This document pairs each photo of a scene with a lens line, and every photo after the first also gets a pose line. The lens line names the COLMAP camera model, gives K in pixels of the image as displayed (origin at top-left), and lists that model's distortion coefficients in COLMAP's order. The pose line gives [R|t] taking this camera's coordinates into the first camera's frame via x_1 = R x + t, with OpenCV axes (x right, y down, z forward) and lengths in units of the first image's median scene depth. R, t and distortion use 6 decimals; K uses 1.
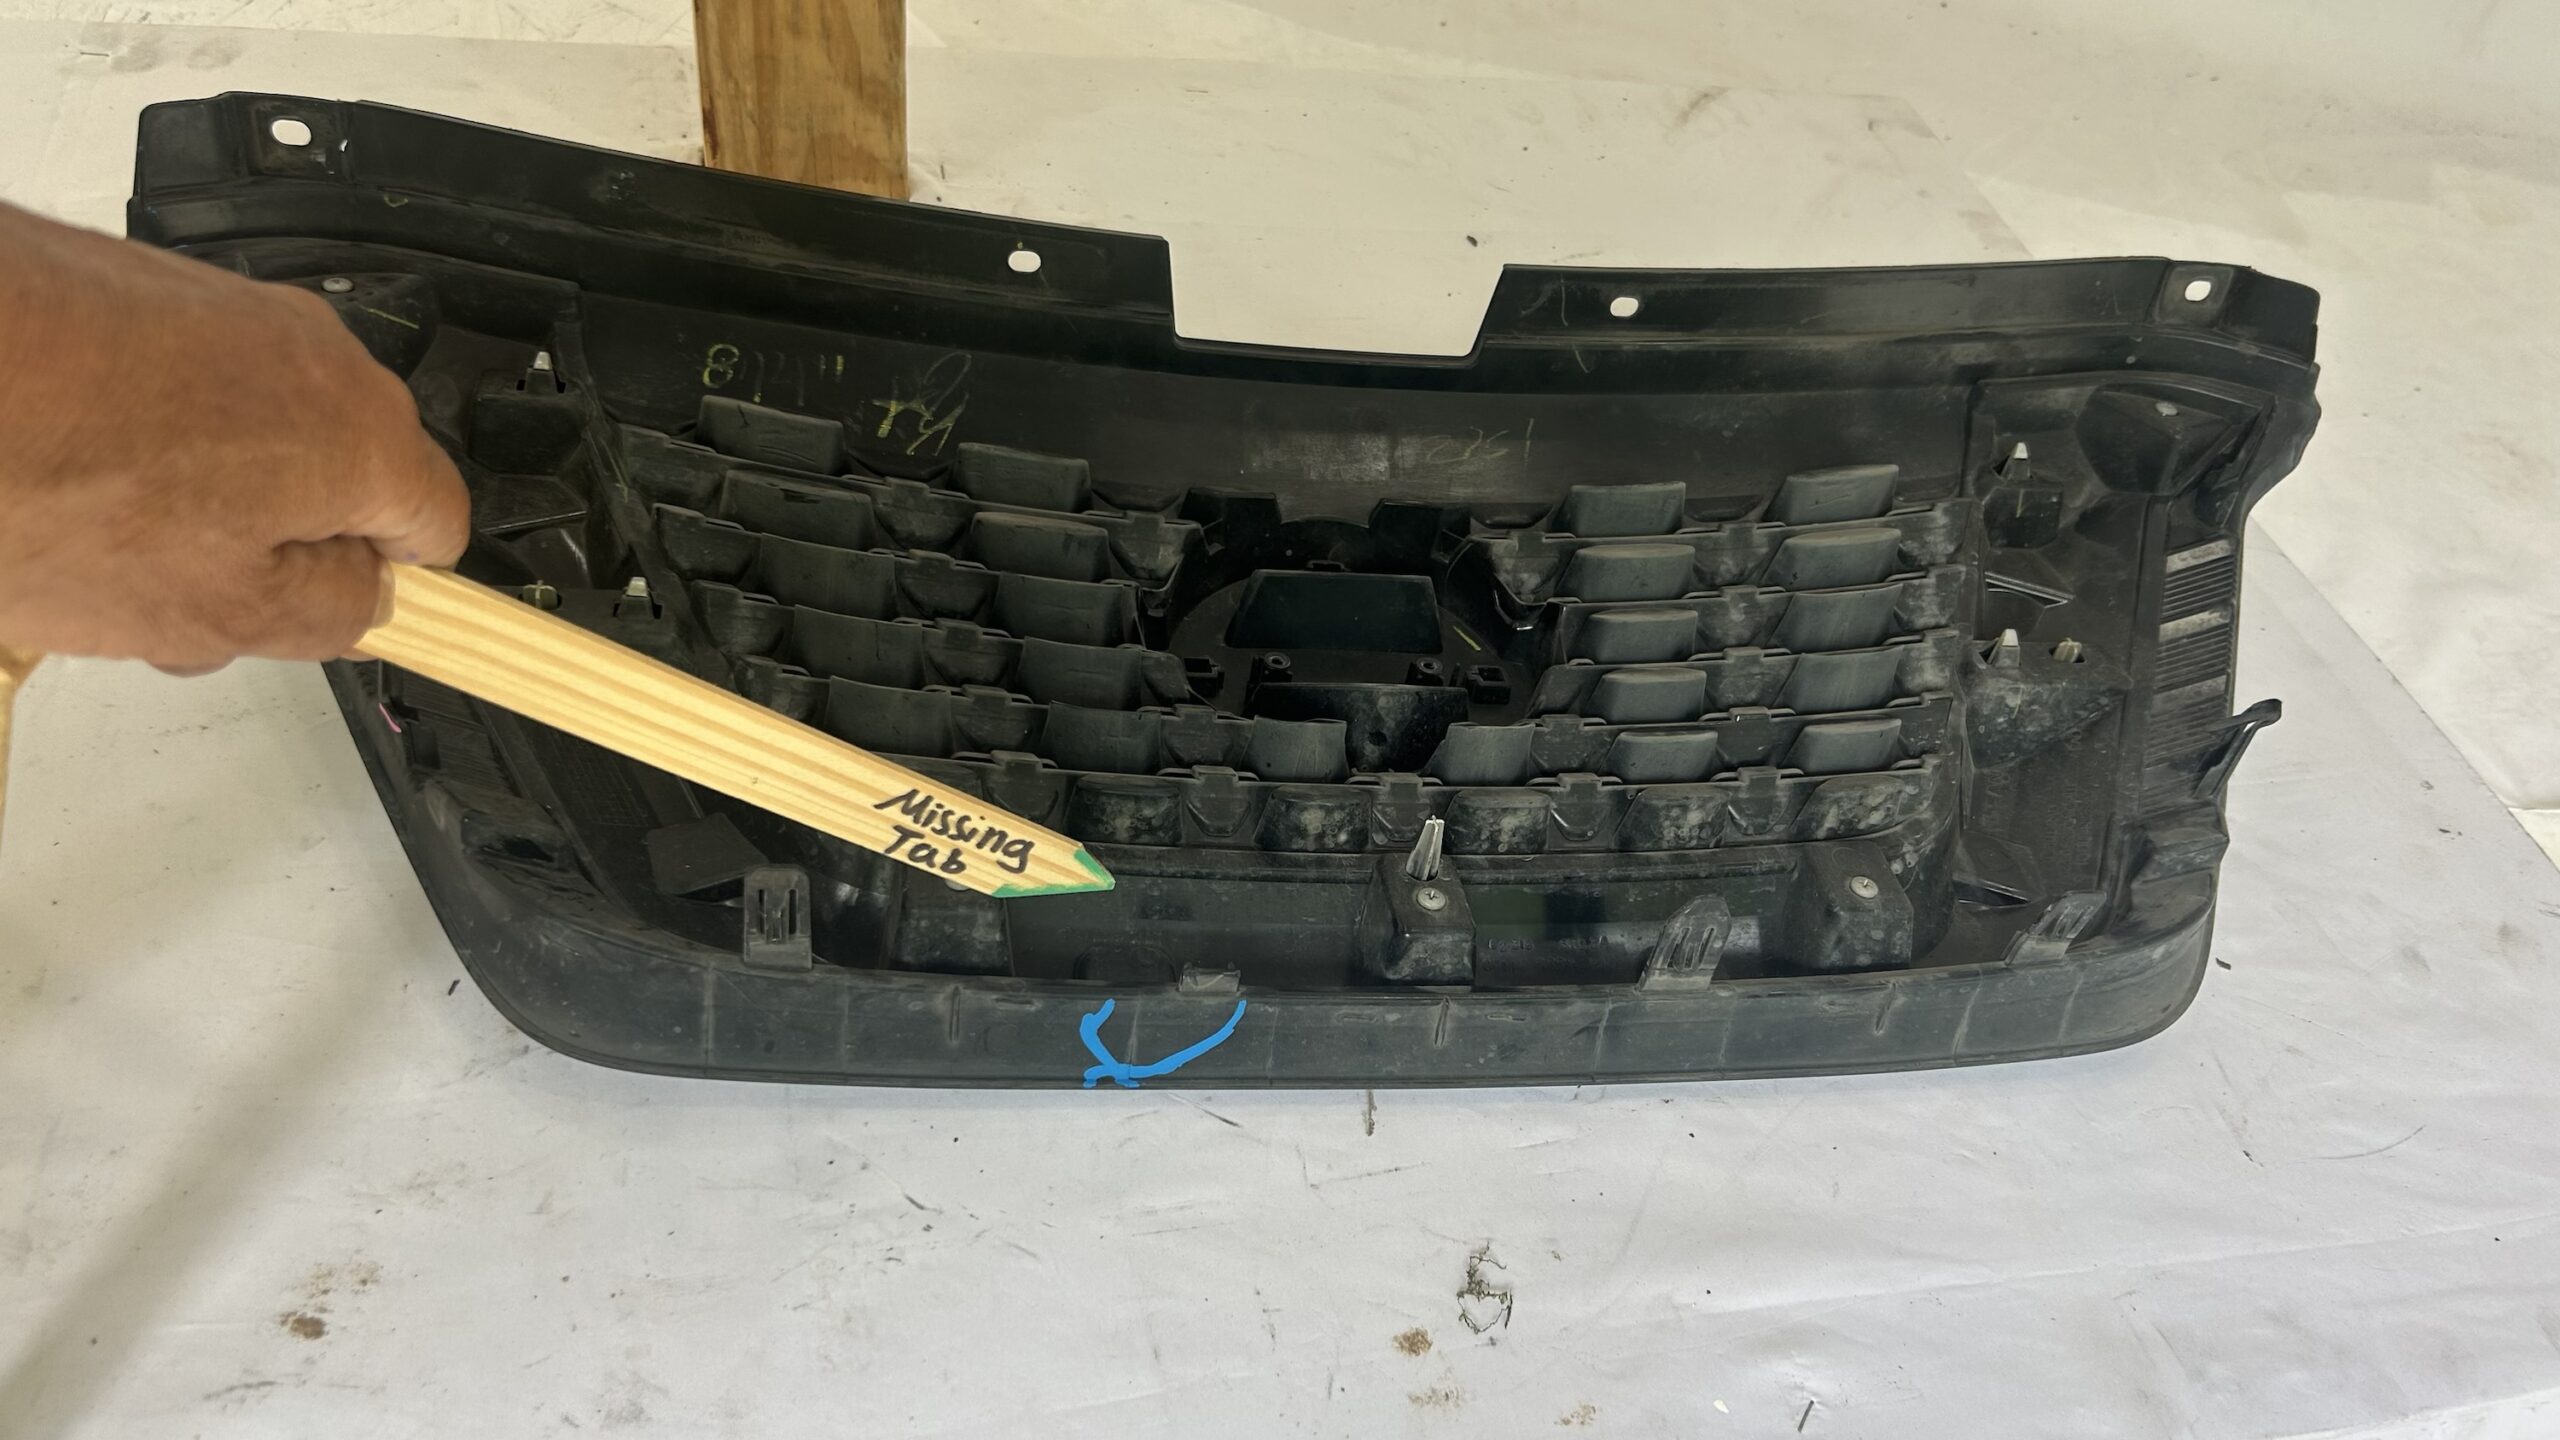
lens RADIAL K [[1945.1, 0, 1276.1], [0, 1945.1, 731.4], [0, 0, 1]] dist [0.024185, -0.041562]
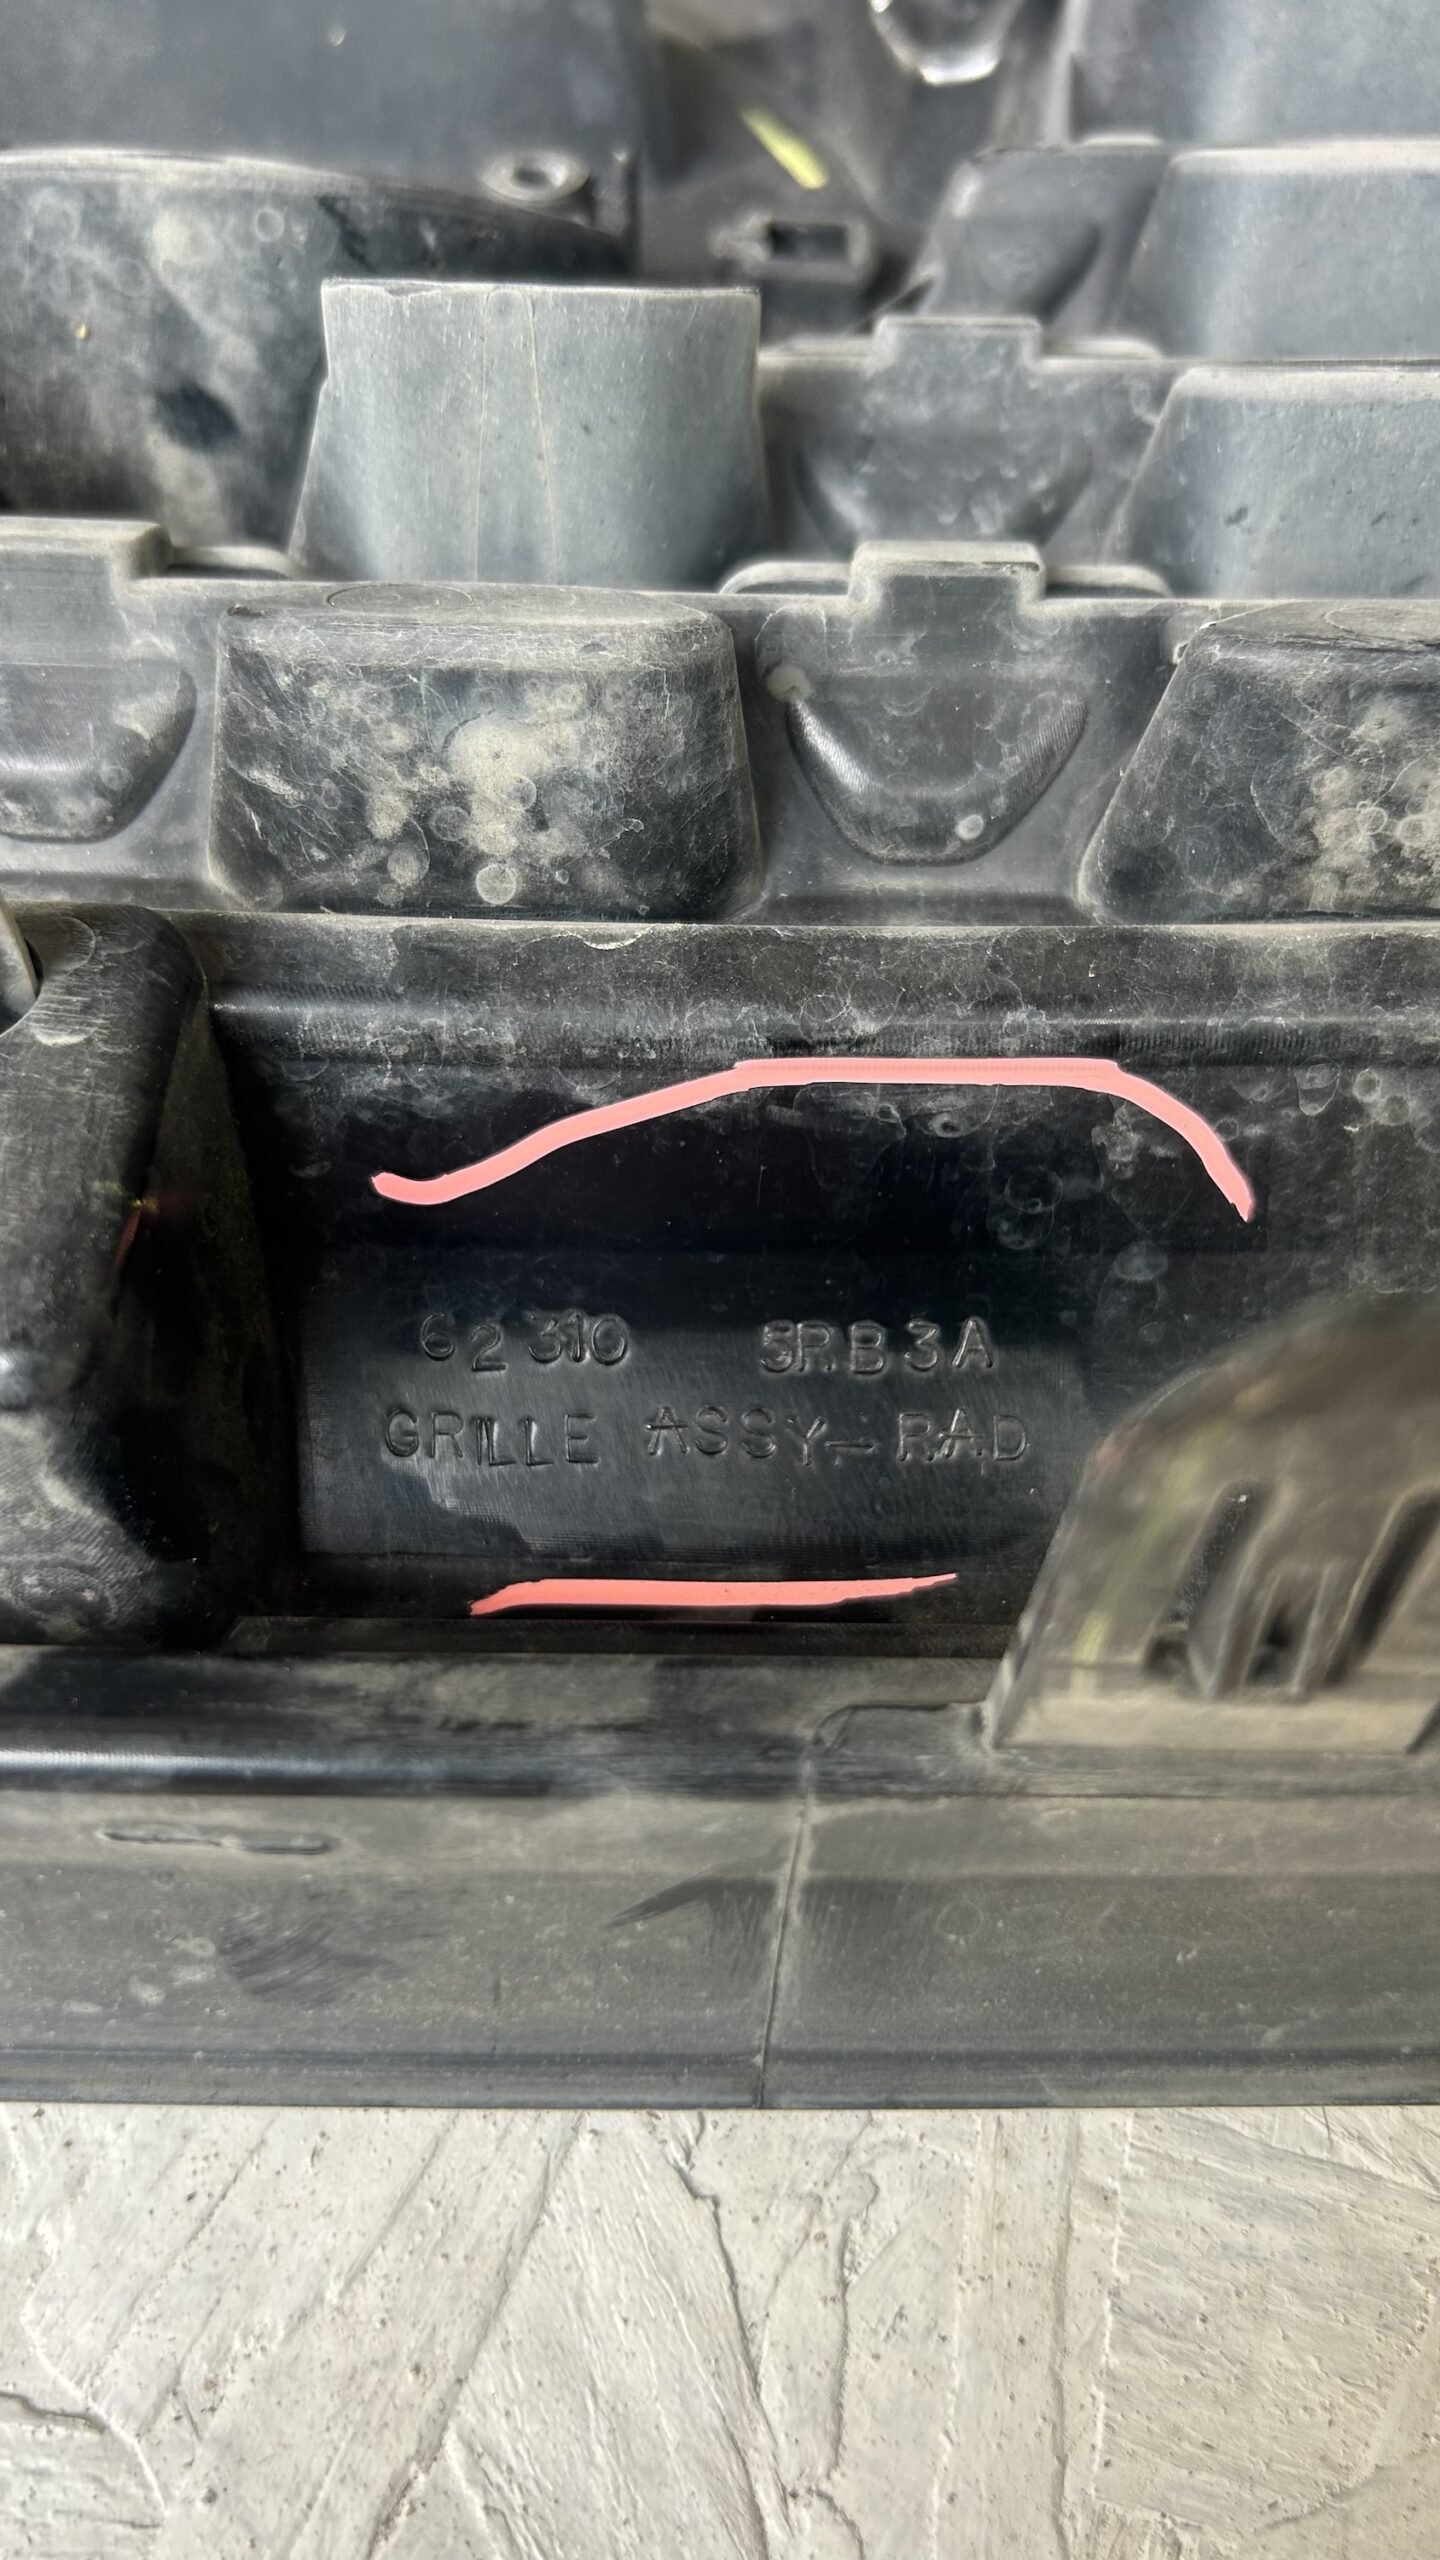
lens RADIAL K [[1945.1, 0, 745.7], [0, 1945.1, 1282.9], [0, 0, 1]] dist [0.024185, -0.041562]
pose [[0.981411, 0.065306, -0.180467, 0.184487], [-0.016598, 0.965683, 0.259194, 0.046947], [0.191201, -0.251380, 0.948815, 0.801237]]
